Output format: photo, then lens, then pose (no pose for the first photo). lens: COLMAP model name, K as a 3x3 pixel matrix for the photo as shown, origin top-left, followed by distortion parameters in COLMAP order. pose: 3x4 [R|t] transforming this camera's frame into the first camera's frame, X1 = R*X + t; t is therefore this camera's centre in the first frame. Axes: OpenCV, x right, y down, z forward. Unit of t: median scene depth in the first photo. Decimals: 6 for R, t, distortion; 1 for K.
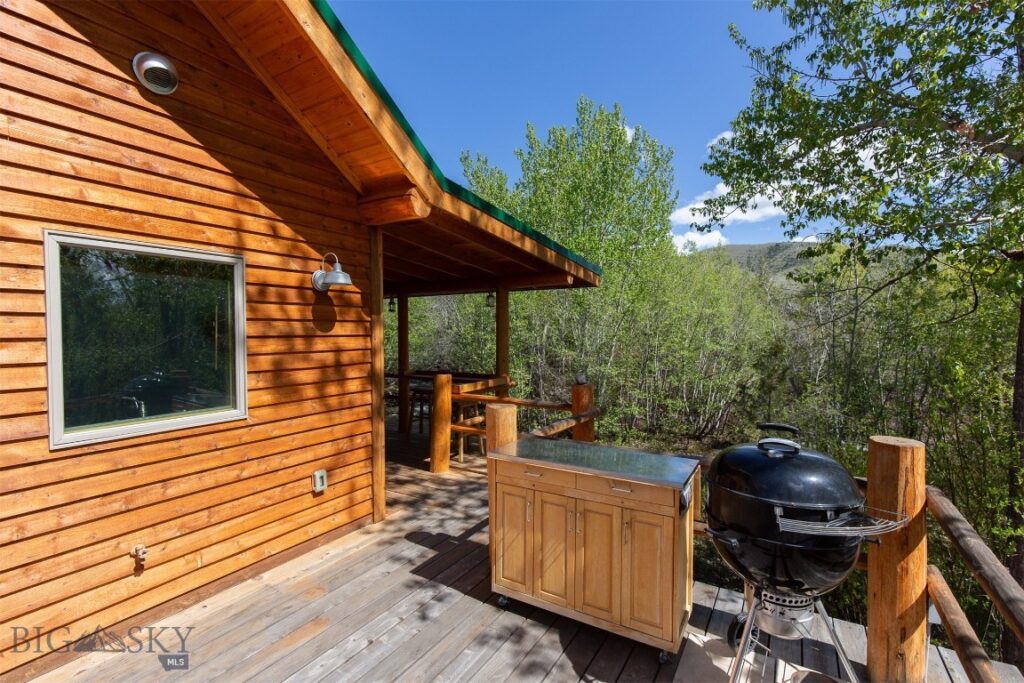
lens RADIAL K [[459.9, 0, 516.9], [0, 459.9, 342.7], [0, 0, 1]] dist [0.008475, -0.001857]
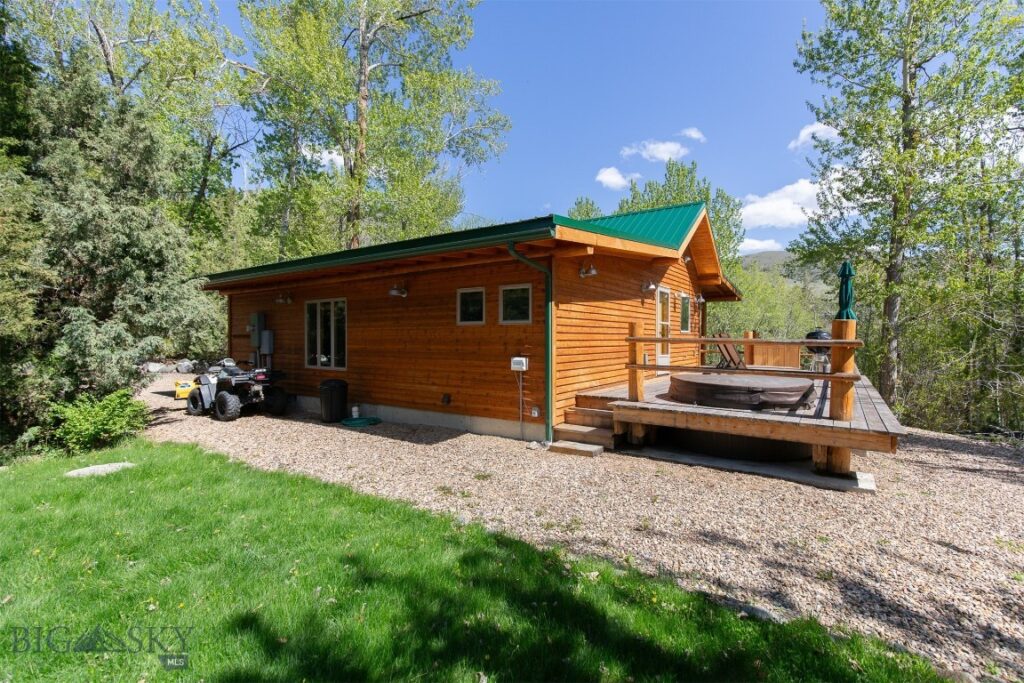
lens RADIAL K [[459.9, 0, 516.9], [0, 459.9, 342.7], [0, 0, 1]] dist [0.008475, -0.001857]
pose [[0.997837, 0.009294, -0.065069, -1.928050], [-0.010290, 0.999835, -0.014991, 0.334843], [0.064919, 0.015628, 0.997768, -3.426628]]
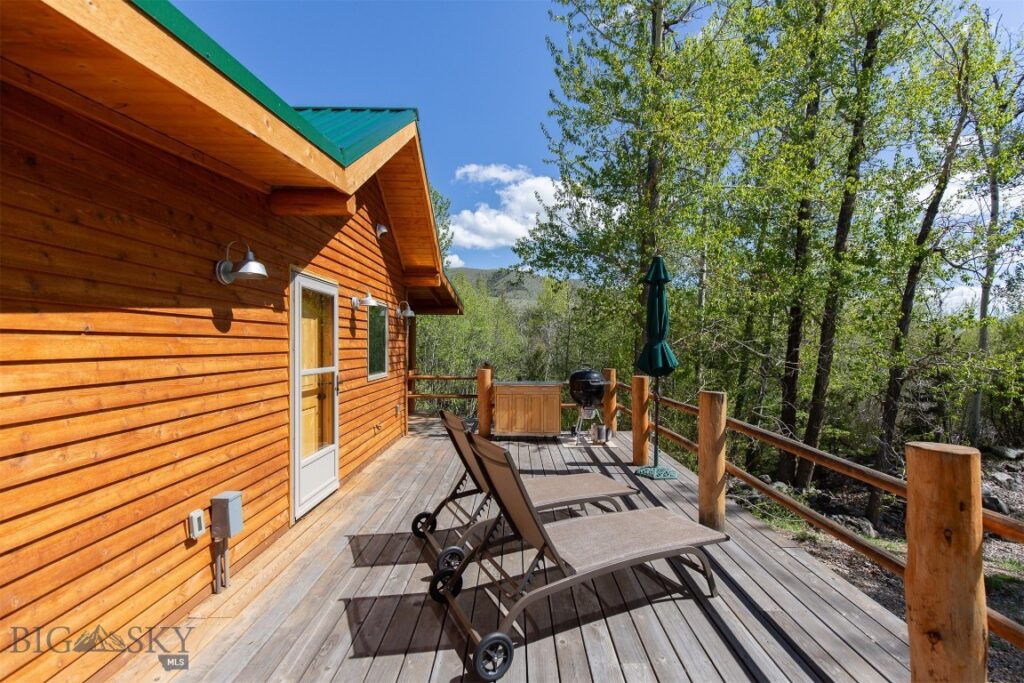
lens RADIAL K [[459.9, 0, 516.9], [0, 459.9, 342.7], [0, 0, 1]] dist [0.008475, -0.001857]
pose [[0.852628, 0.005866, 0.522486, -1.221999], [0.010234, 0.999558, -0.027923, 0.069563], [-0.522419, 0.029155, 0.852190, -1.237028]]
